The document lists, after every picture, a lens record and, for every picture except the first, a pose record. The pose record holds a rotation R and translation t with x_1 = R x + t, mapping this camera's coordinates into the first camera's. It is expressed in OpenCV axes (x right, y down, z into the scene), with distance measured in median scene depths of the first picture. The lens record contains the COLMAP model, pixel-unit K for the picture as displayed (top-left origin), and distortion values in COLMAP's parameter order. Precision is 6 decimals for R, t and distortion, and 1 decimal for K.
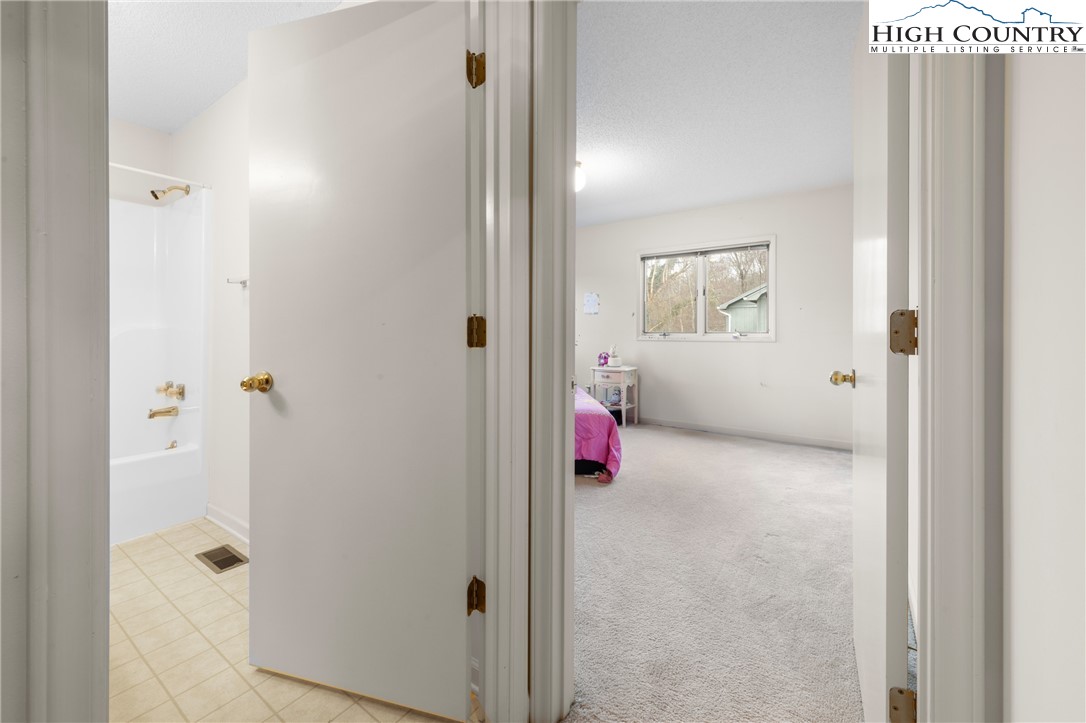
lens RADIAL K [[431.9, 0, 545.5], [0, 431.9, 334.6], [0, 0, 1]] dist [0.008860, -0.001707]
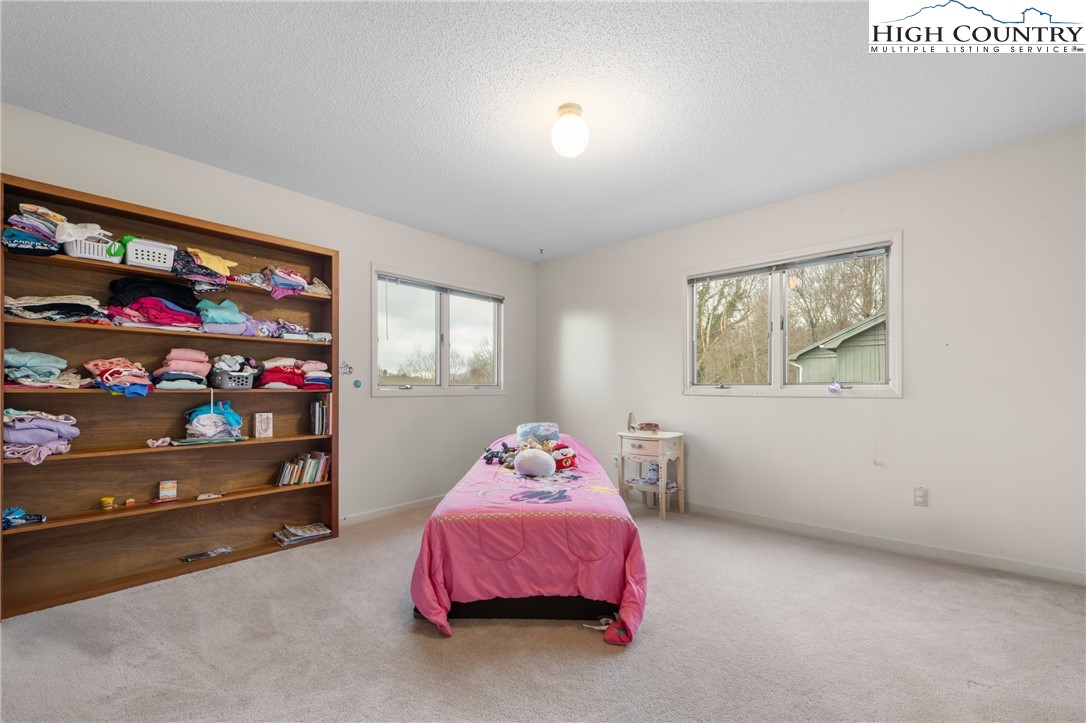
lens RADIAL K [[455.3, 0, 543.4], [0, 455.3, 385.6], [0, 0, 1]] dist [0.004174, 0.000106]
pose [[0.994396, -0.001758, -0.105707, 0.065864], [0.000716, 0.999951, -0.009901, 0.004652], [0.105719, 0.009770, 0.994348, 0.237662]]
